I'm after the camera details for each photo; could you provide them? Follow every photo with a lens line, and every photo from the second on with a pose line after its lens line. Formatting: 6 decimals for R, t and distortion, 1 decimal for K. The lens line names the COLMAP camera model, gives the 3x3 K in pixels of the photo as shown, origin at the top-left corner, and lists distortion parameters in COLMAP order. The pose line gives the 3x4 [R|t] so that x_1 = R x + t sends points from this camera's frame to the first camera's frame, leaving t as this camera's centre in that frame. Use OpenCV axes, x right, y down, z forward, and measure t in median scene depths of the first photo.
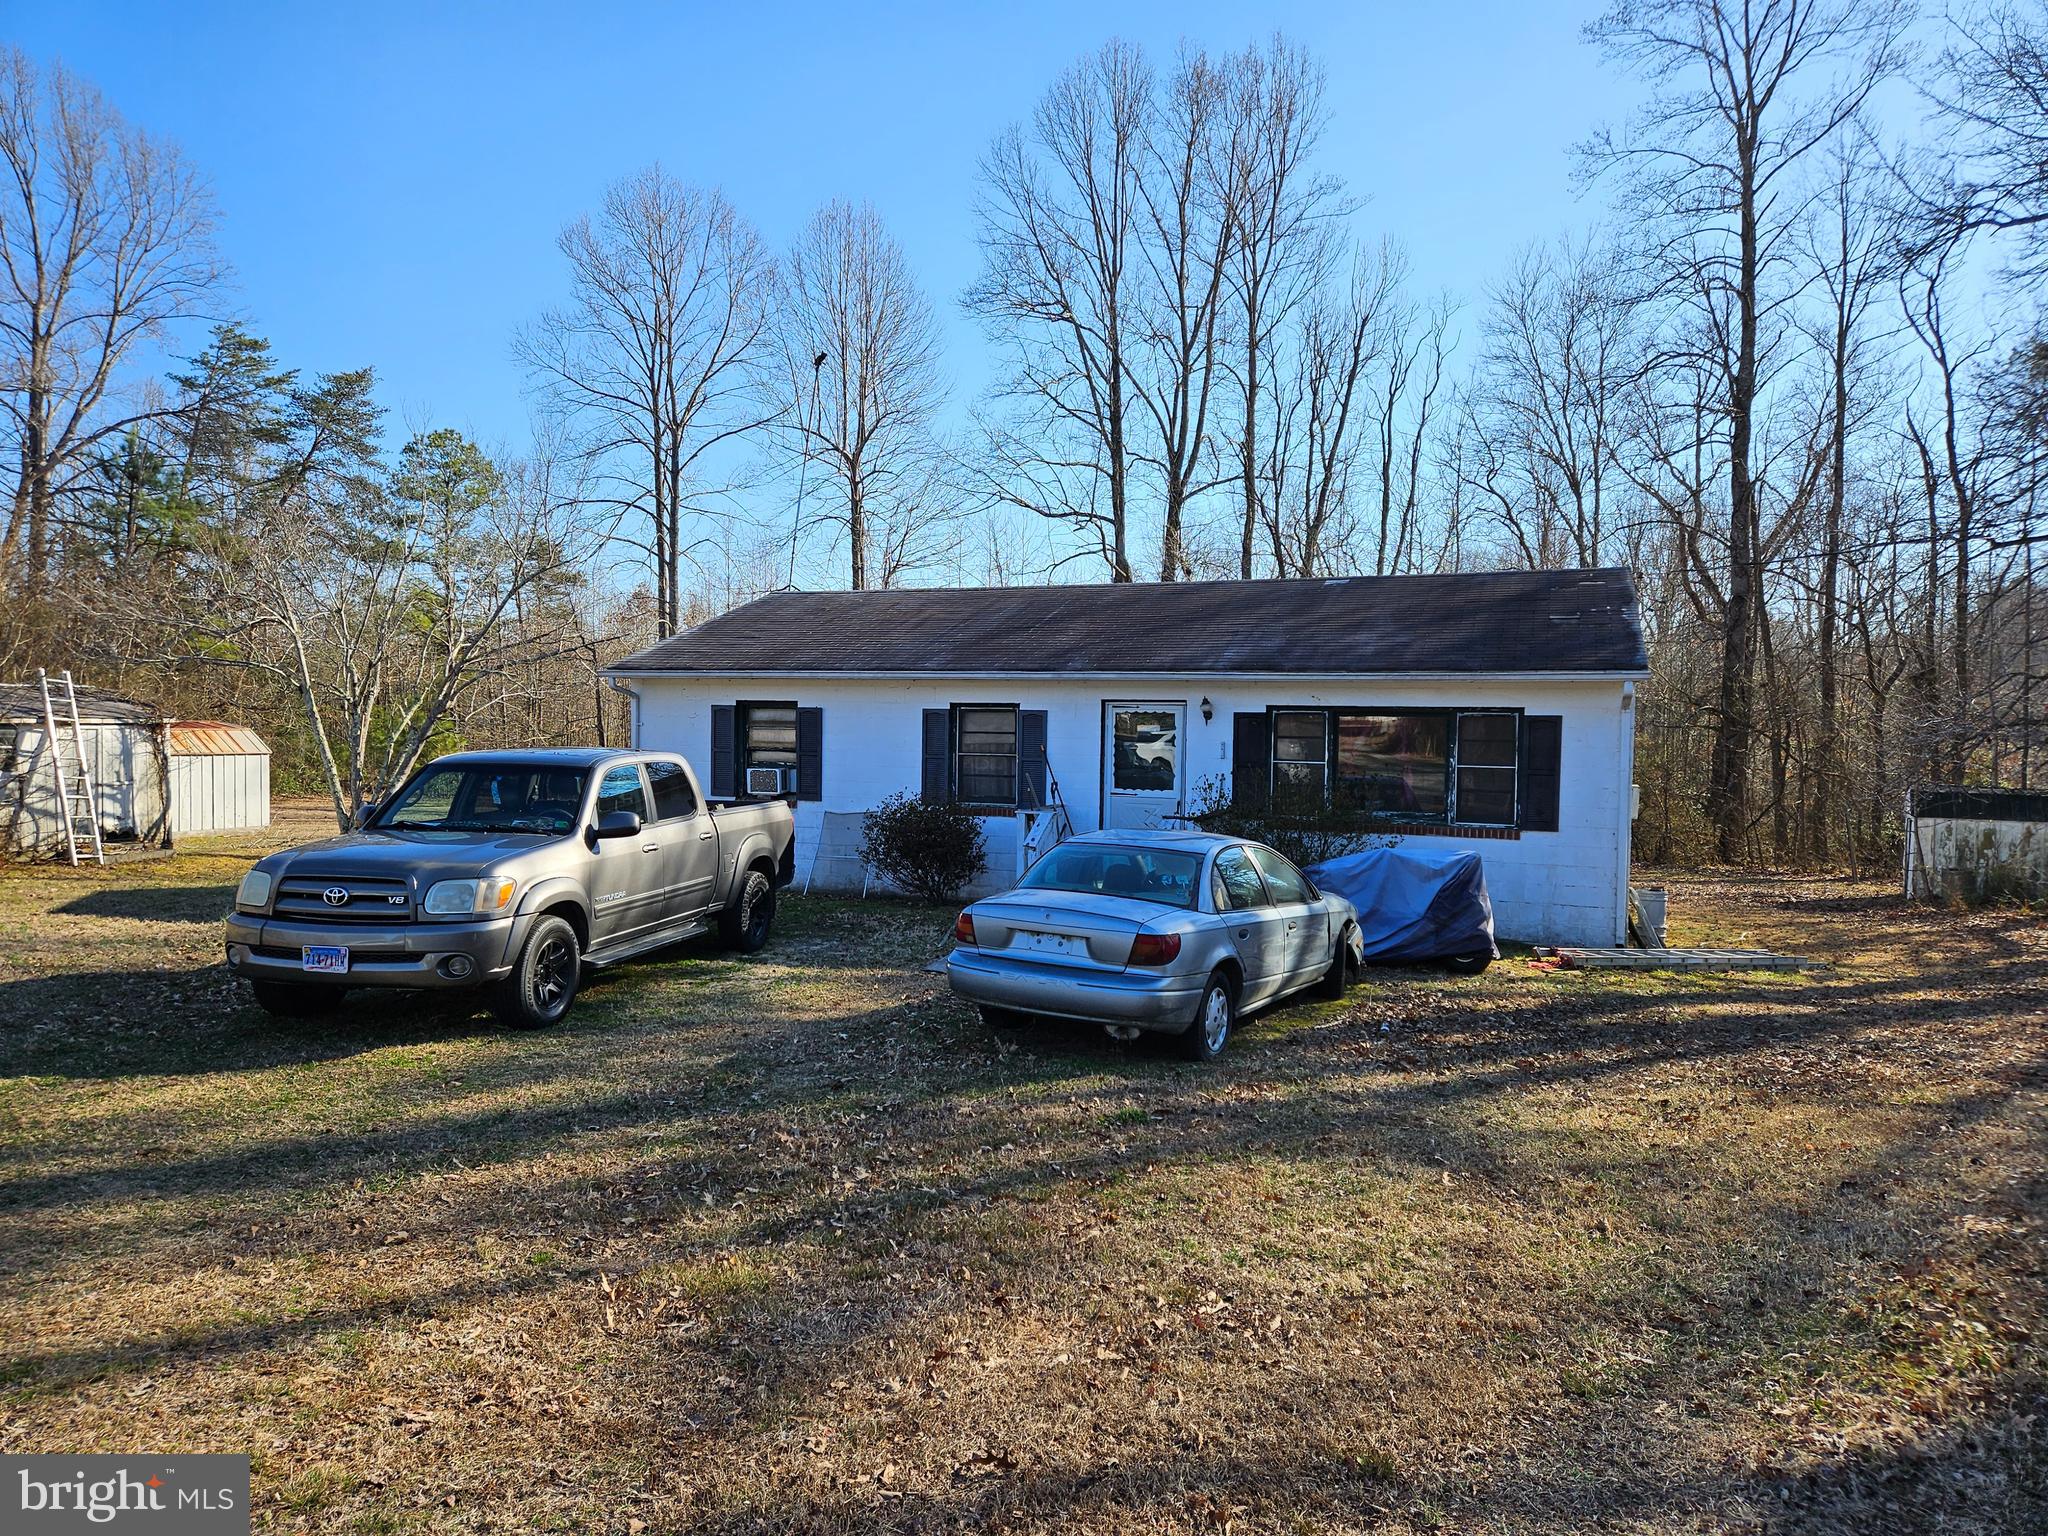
lens RADIAL K [[1216.3, 0, 1024.0], [0, 1216.3, 768.0], [0, 0, 1]] dist [0.000216, -0.024861]
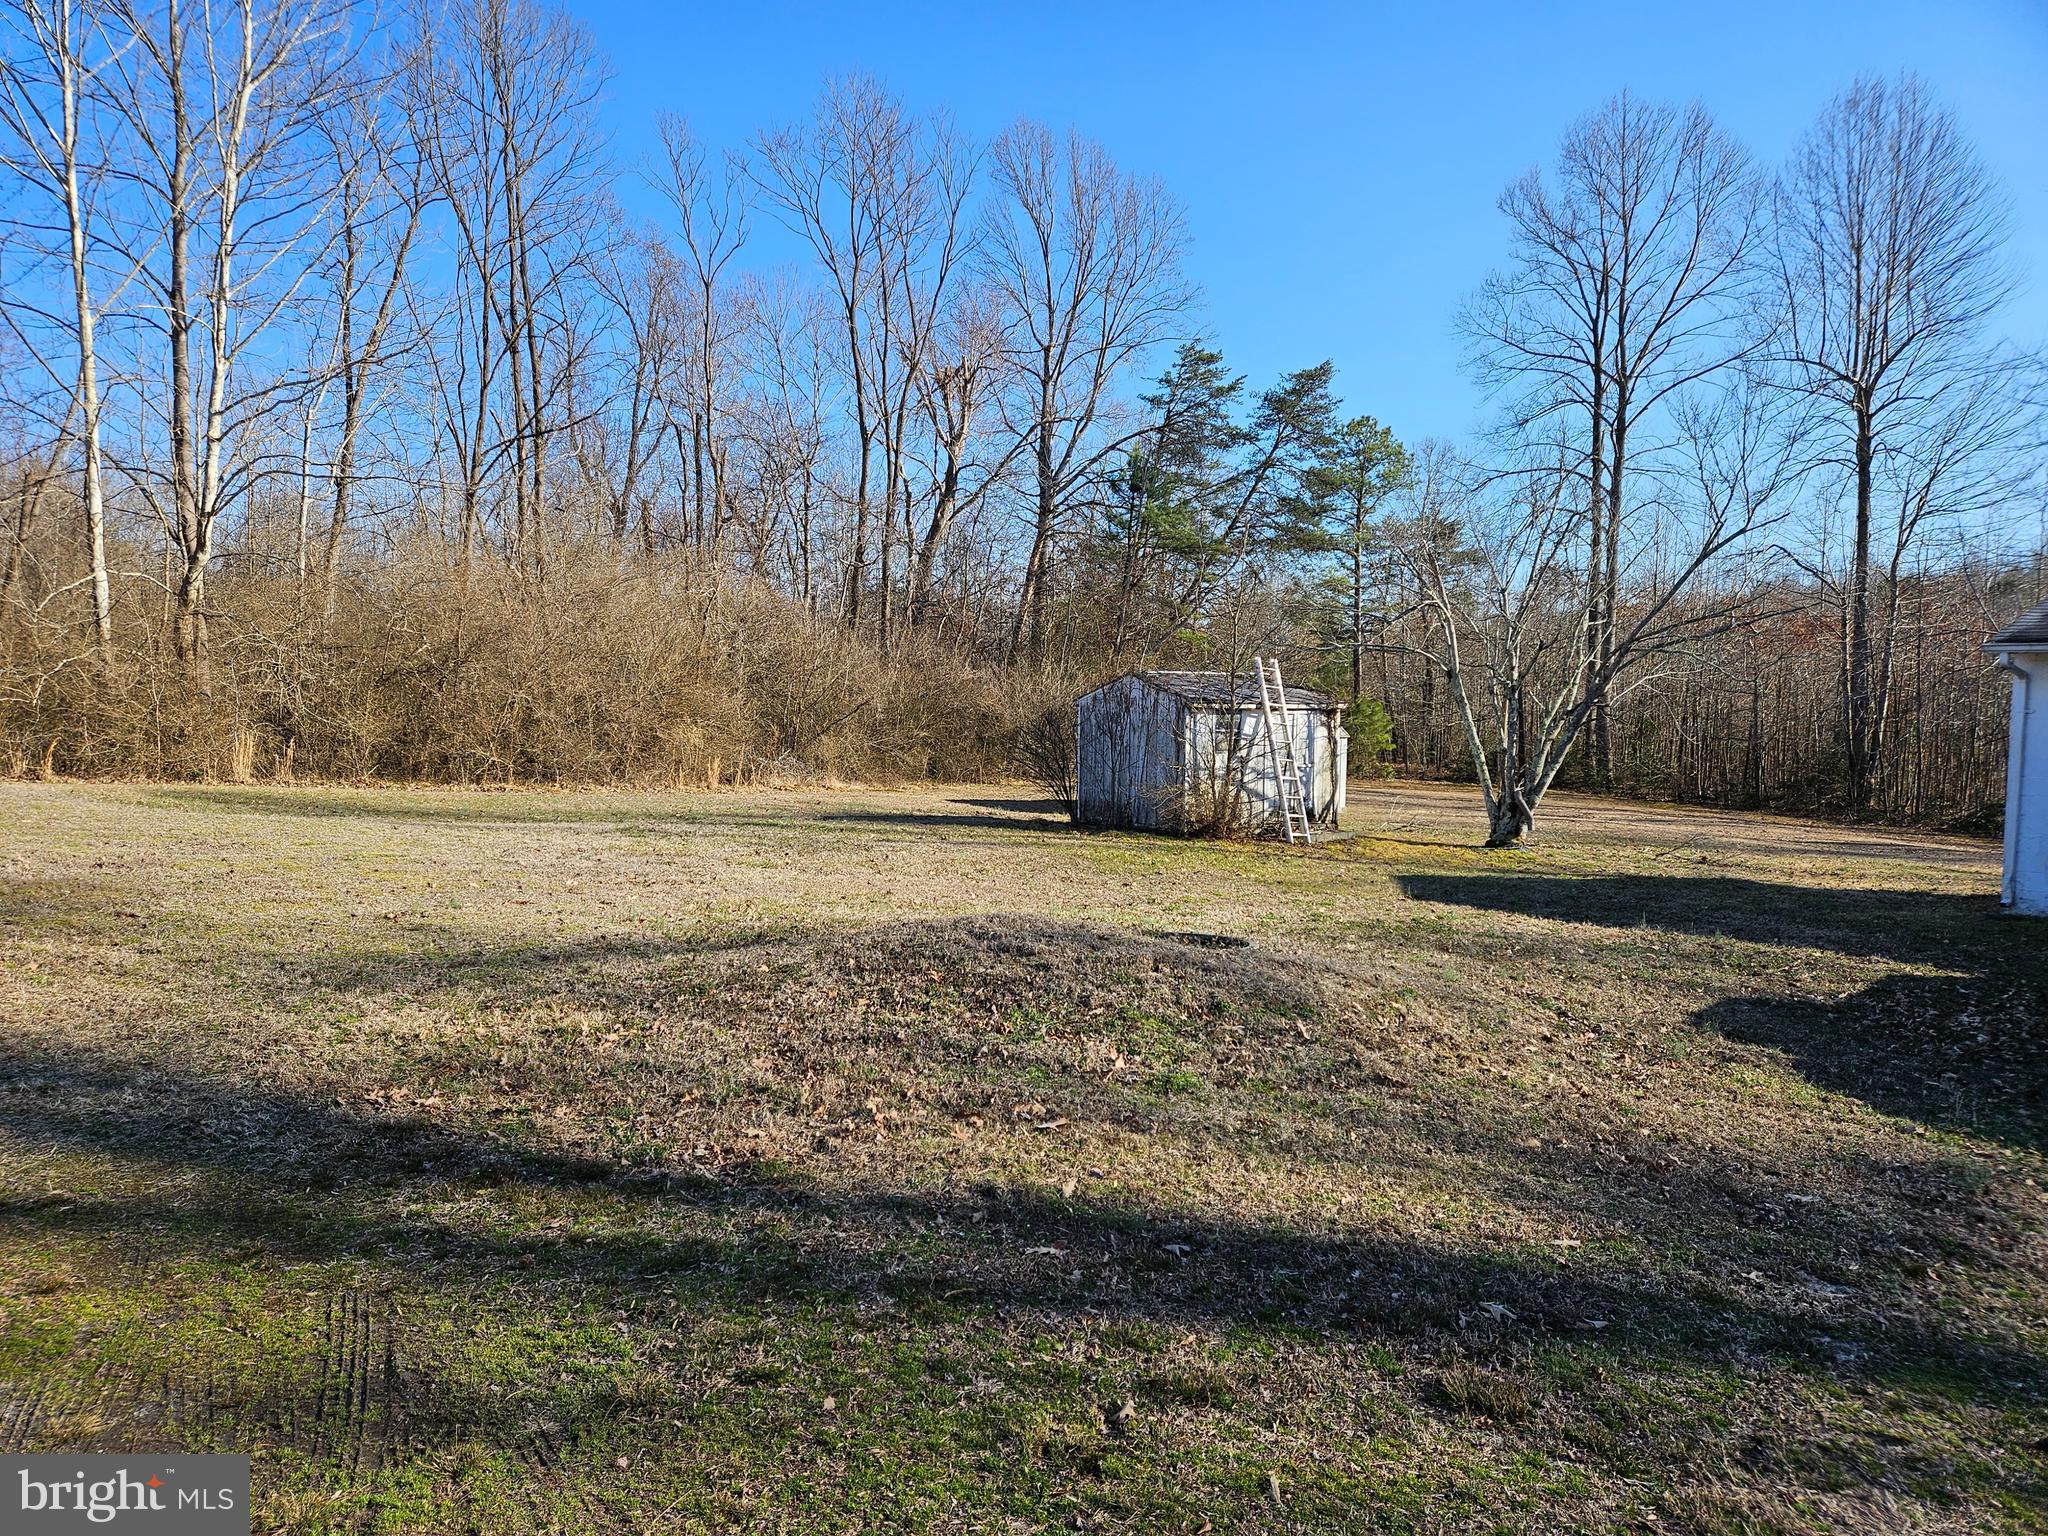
lens RADIAL K [[1216.3, 0, 1024.0], [0, 1216.3, 768.0], [0, 0, 1]] dist [0.000216, -0.024861]
pose [[0.830217, 0.026197, -0.556825, -0.169241], [-0.017453, 0.999627, 0.021006, -0.001662], [0.557168, -0.007721, 0.830364, -0.005482]]
